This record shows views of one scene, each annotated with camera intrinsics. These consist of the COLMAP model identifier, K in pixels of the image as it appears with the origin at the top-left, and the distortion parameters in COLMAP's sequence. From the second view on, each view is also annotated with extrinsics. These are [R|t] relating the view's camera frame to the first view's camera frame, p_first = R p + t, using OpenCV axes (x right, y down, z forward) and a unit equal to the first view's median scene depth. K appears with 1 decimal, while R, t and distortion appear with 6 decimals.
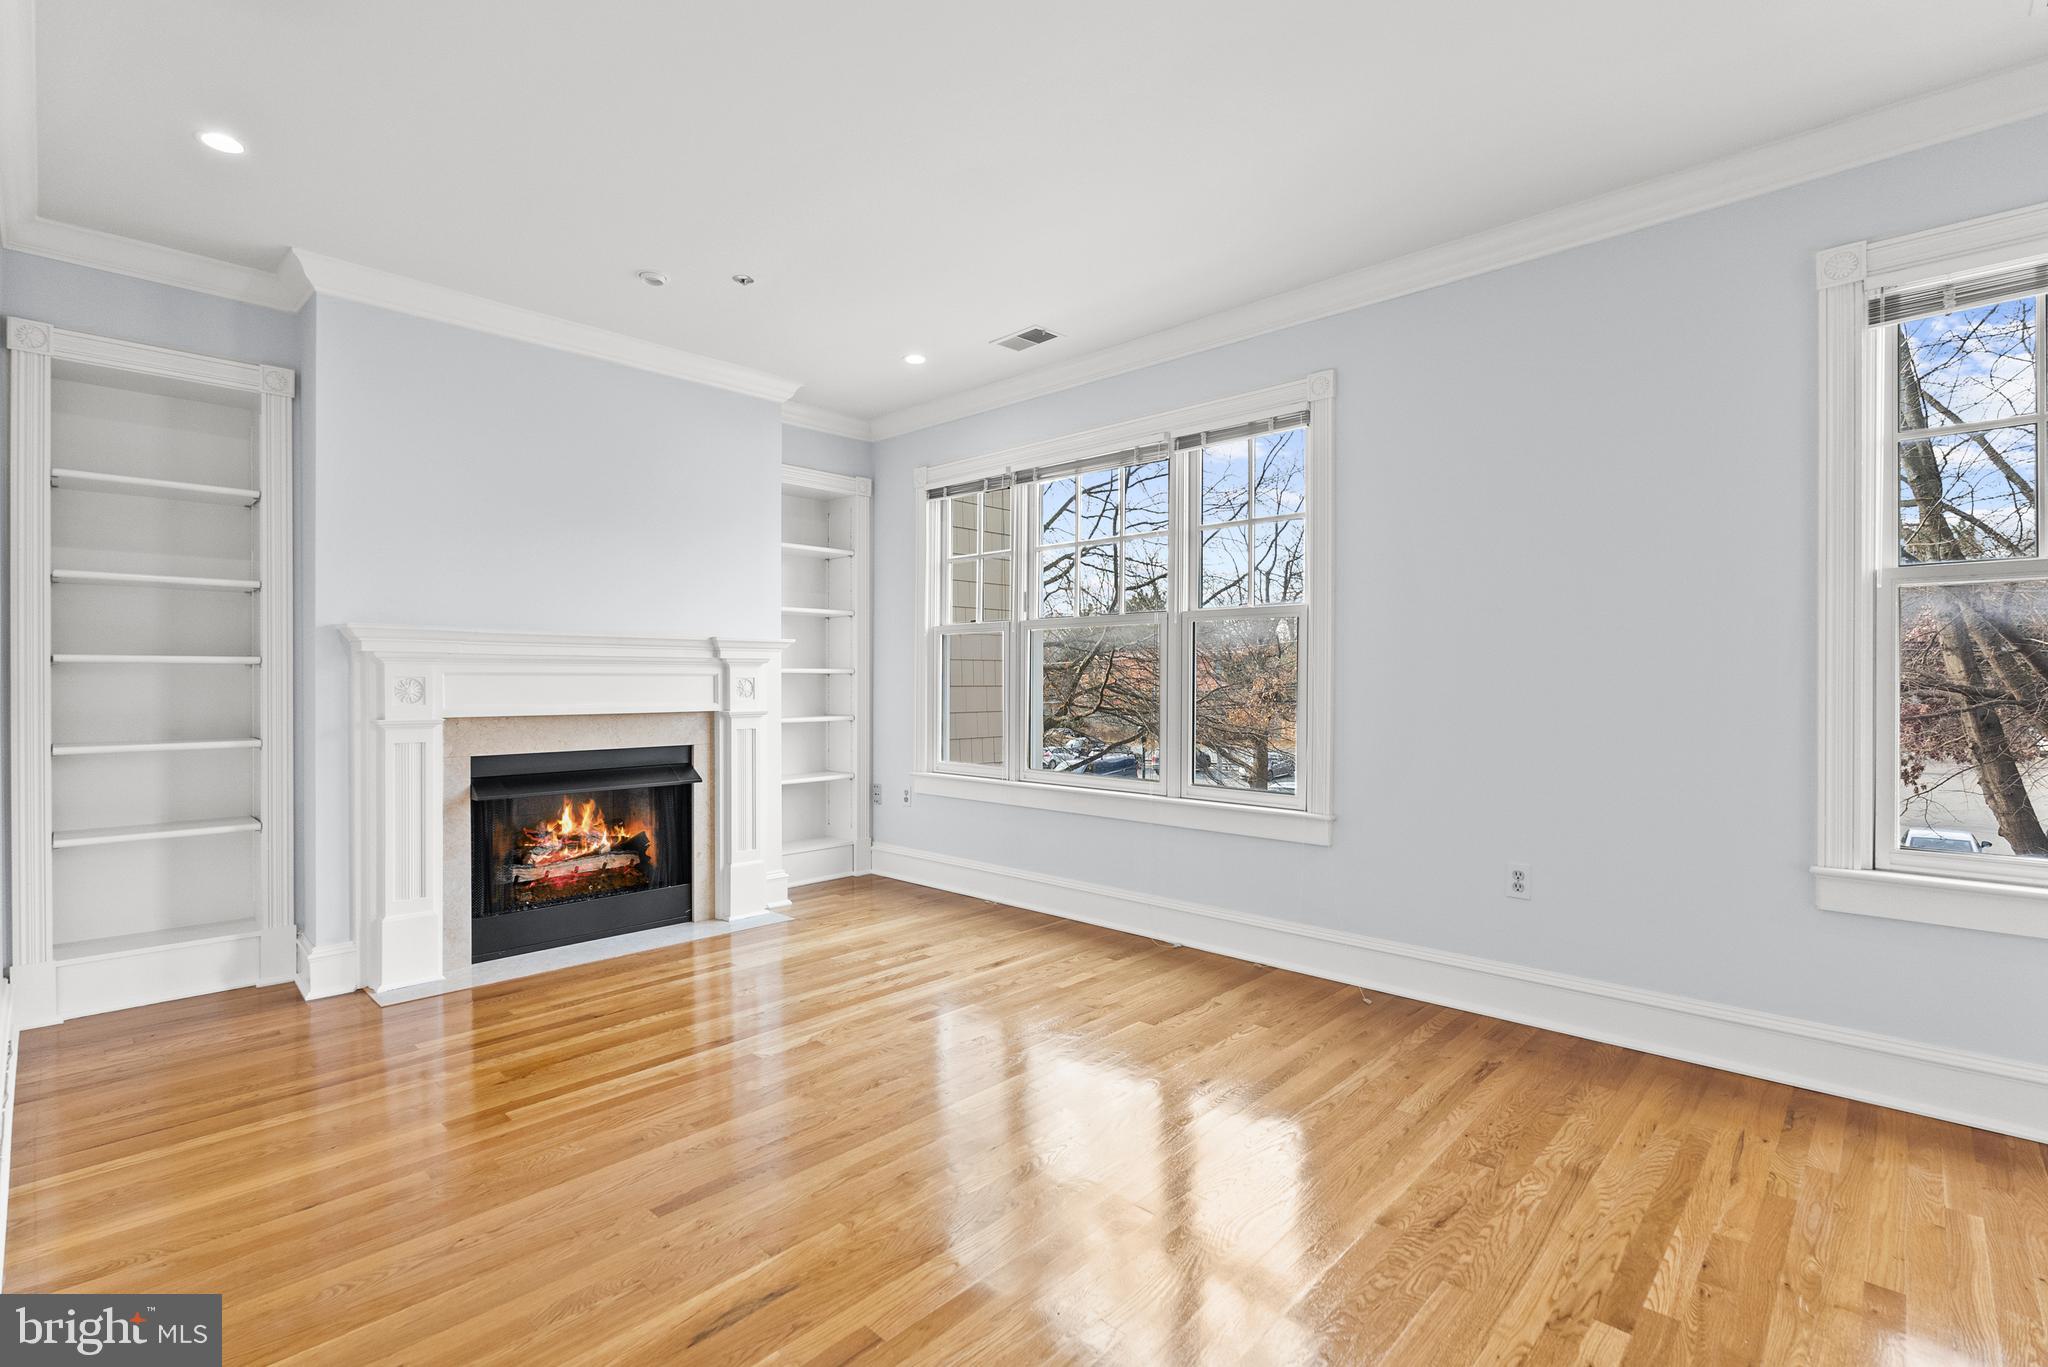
lens RADIAL K [[928.9, 0, 1023.8], [0, 928.9, 685.7], [0, 0, 1]] dist [-0.003808, 0.001021]
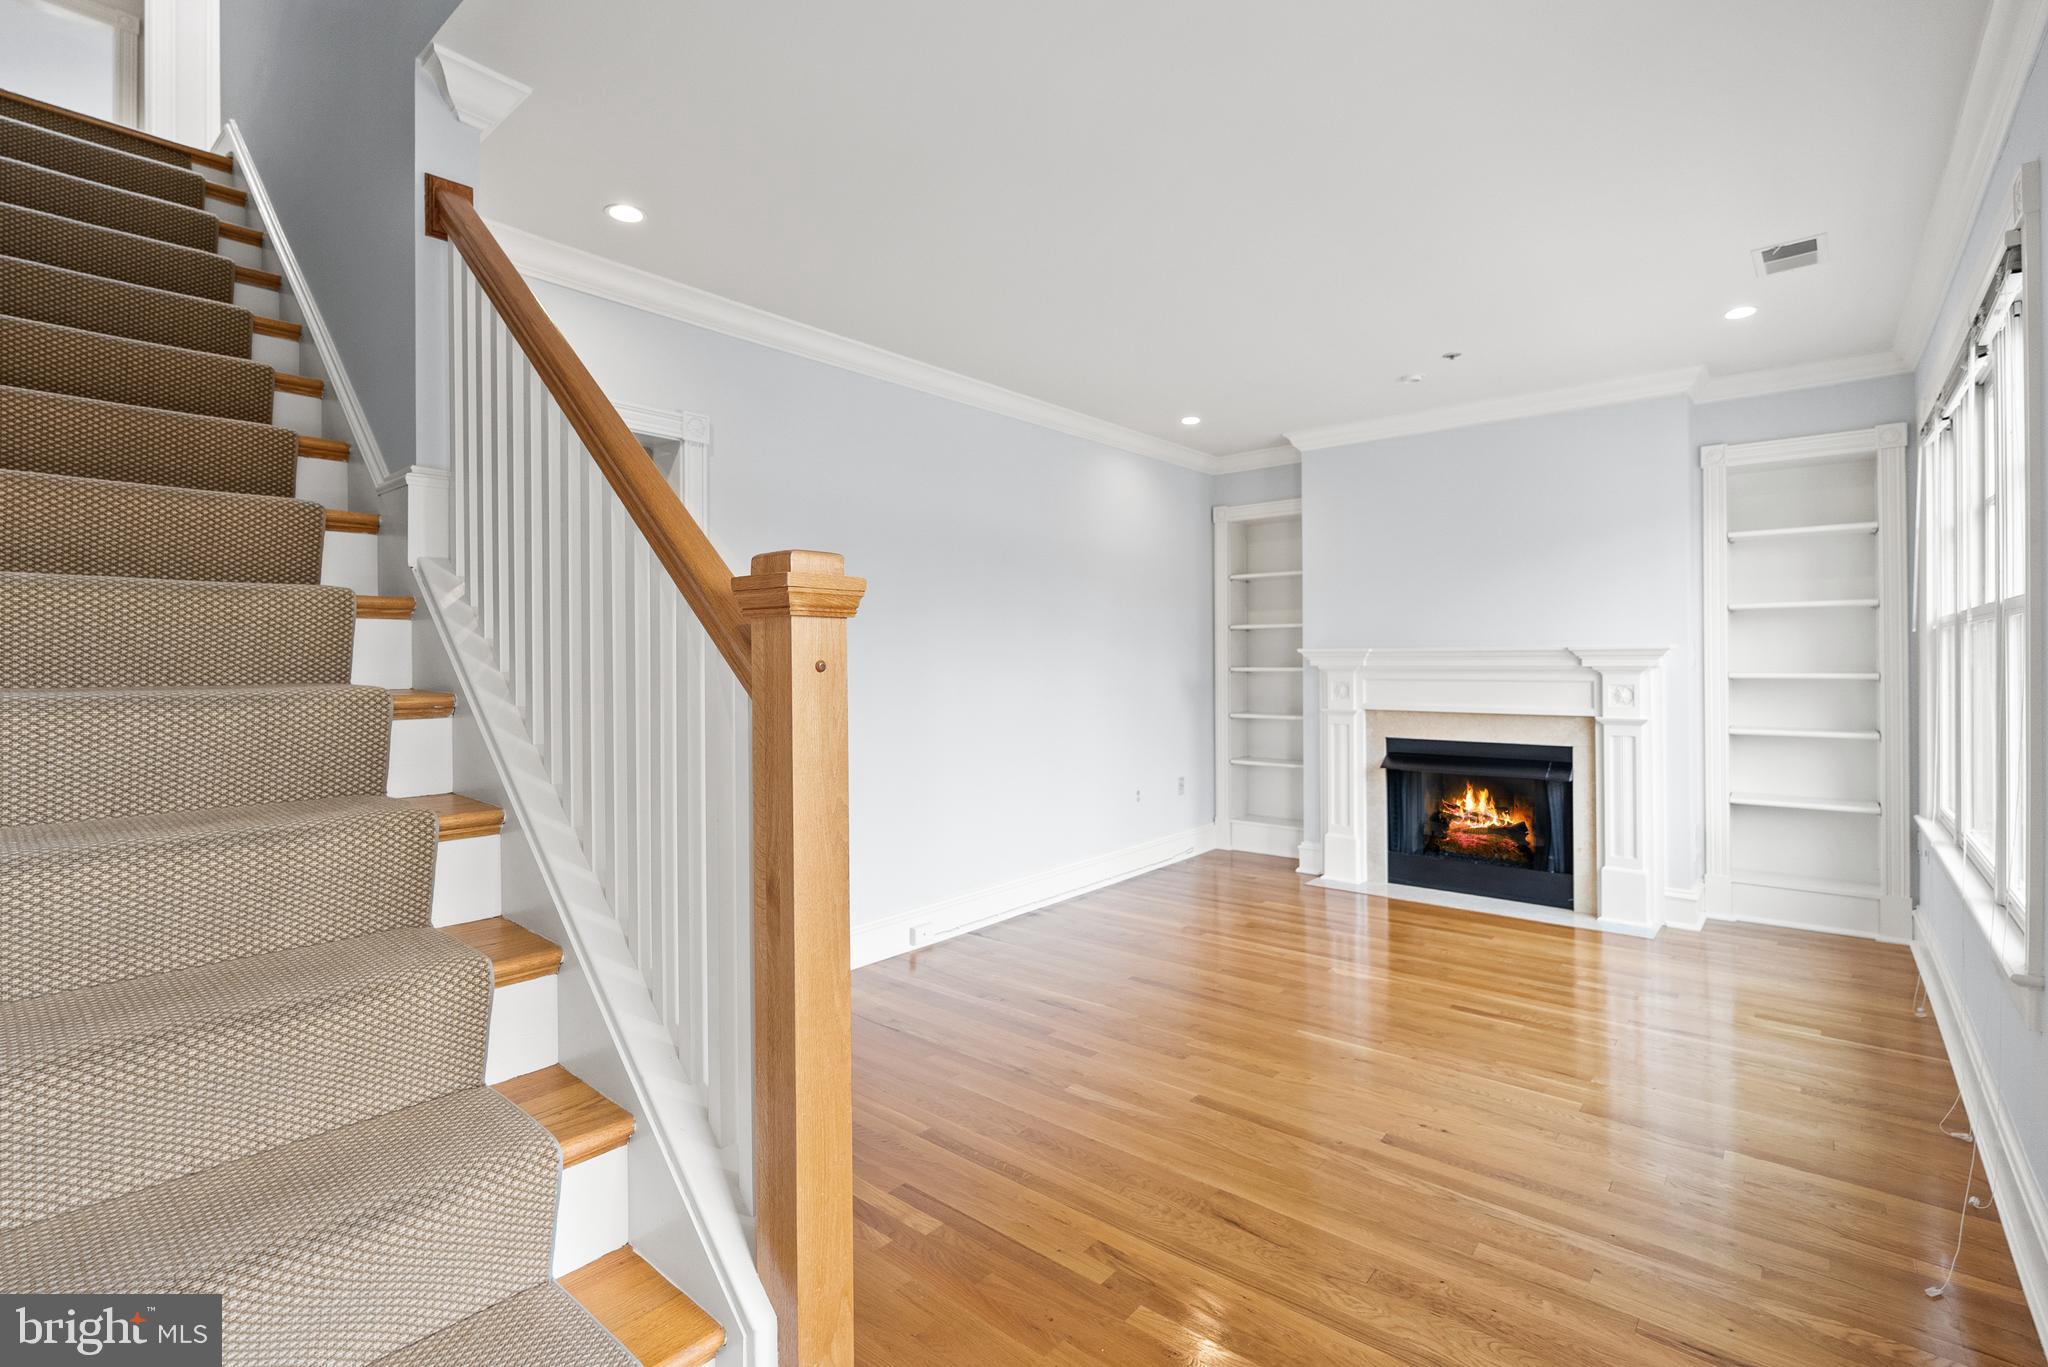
lens RADIAL K [[928.9, 0, 1041.5], [0, 928.9, 668.1], [0, 0, 1]] dist [-0.003808, 0.001021]
pose [[0.081970, 0.012047, -0.996562, 0.784679], [-0.001792, 0.999927, 0.011940, -0.046194], [0.996633, 0.000808, 0.081985, 0.352909]]
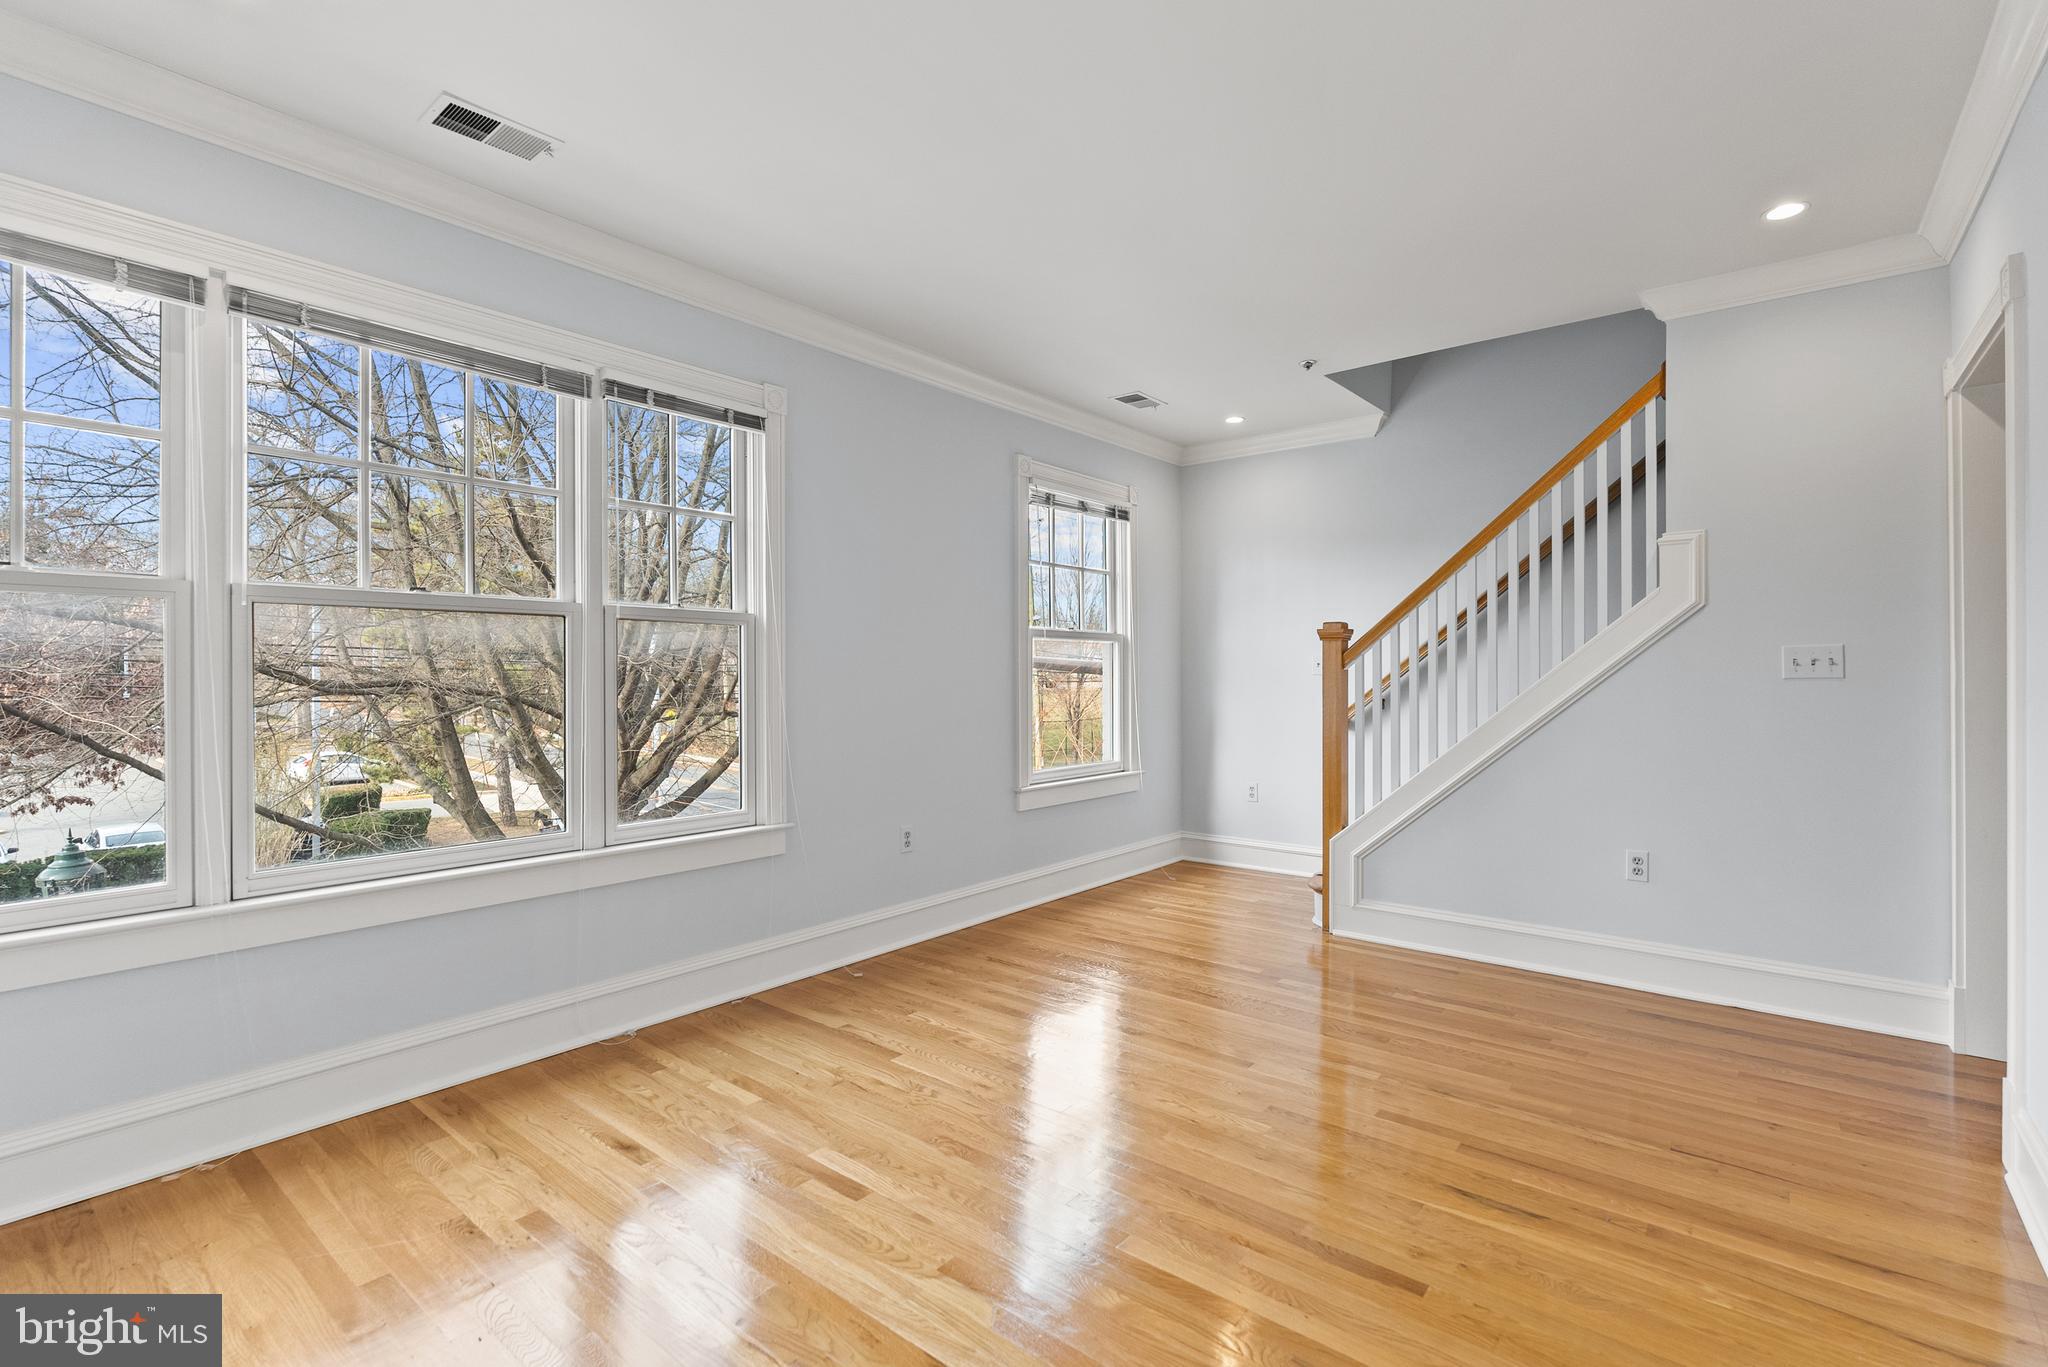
lens RADIAL K [[928.9, 0, 1018.0], [0, 928.9, 674.4], [0, 0, 1]] dist [-0.003808, 0.001021]
pose [[-0.070472, -0.000996, 0.997513, -0.682066], [0.006108, 0.999980, 0.001430, -0.023754], [-0.997495, 0.006194, -0.070464, 0.777530]]
